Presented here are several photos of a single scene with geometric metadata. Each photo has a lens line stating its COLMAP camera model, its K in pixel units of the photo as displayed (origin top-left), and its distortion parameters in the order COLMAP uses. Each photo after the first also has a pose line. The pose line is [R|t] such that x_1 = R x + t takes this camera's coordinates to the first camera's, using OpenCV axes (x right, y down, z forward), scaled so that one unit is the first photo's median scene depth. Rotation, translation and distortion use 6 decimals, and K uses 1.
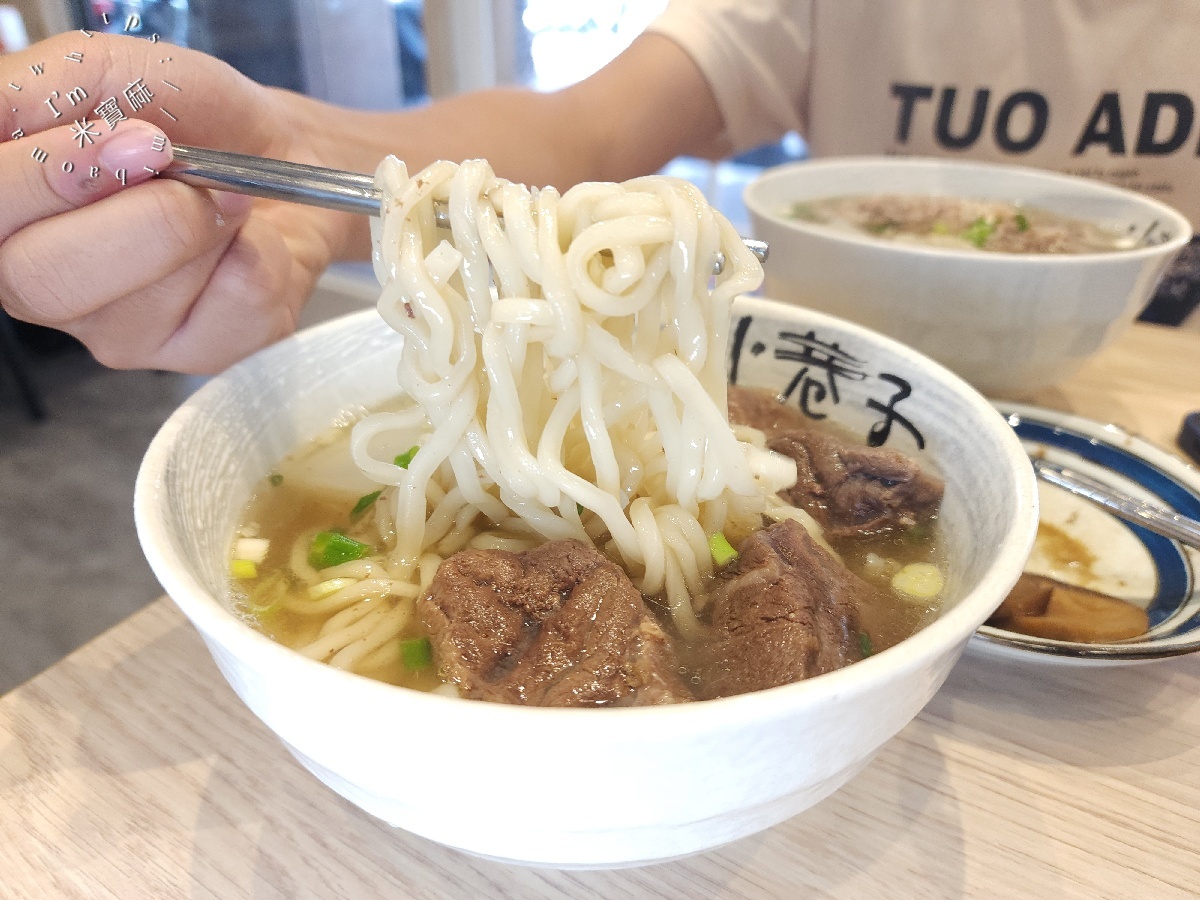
lens RADIAL K [[856.2, 0, 602.8], [0, 856.2, 457.0], [0, 0, 1]] dist [0.000512, -0.006847]
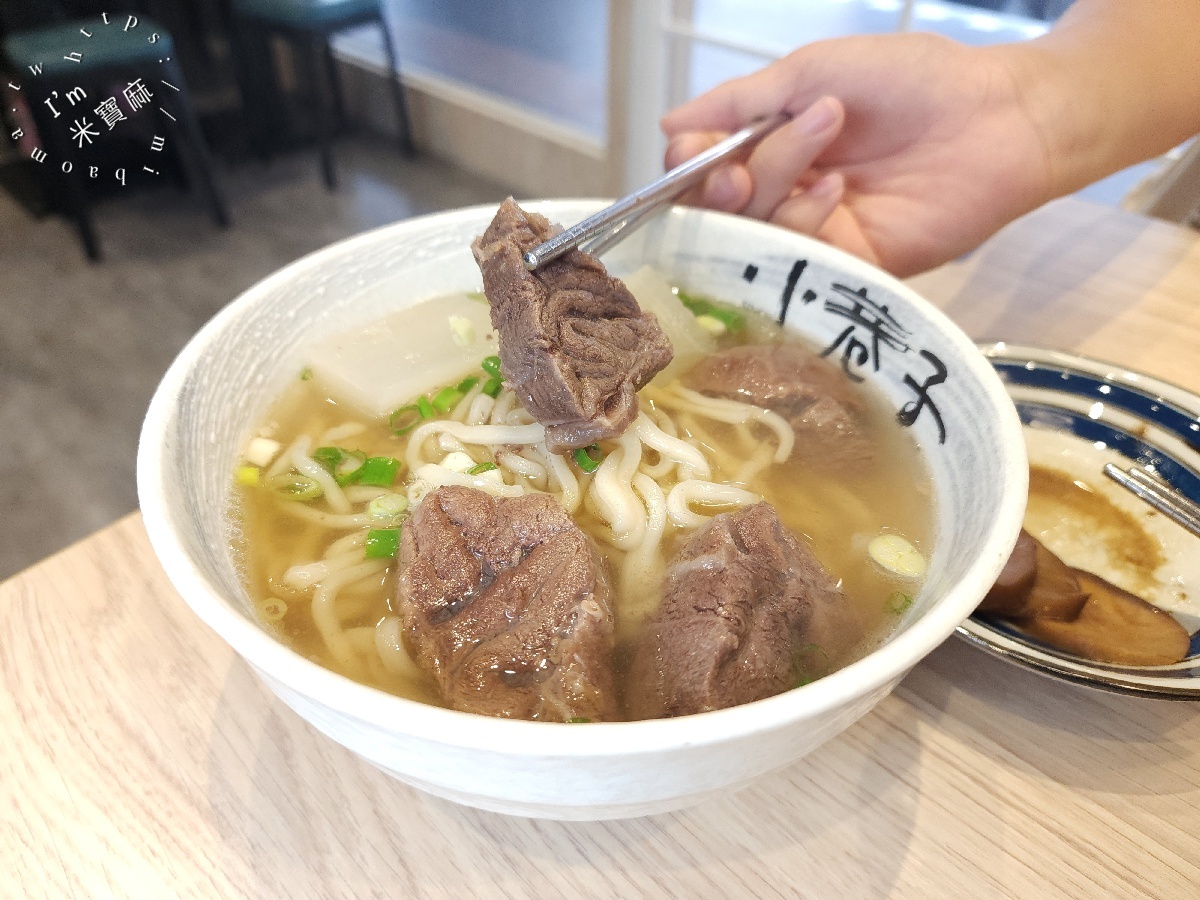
lens RADIAL K [[856.1, 0, 583.3], [0, 856.1, 447.2], [0, 0, 1]] dist [-0.001011, -0.007474]
pose [[0.975113, 0.135340, -0.175608, 0.150008], [-0.104176, 0.978872, 0.175944, -0.122798], [0.195710, -0.153271, 0.968610, 0.023059]]
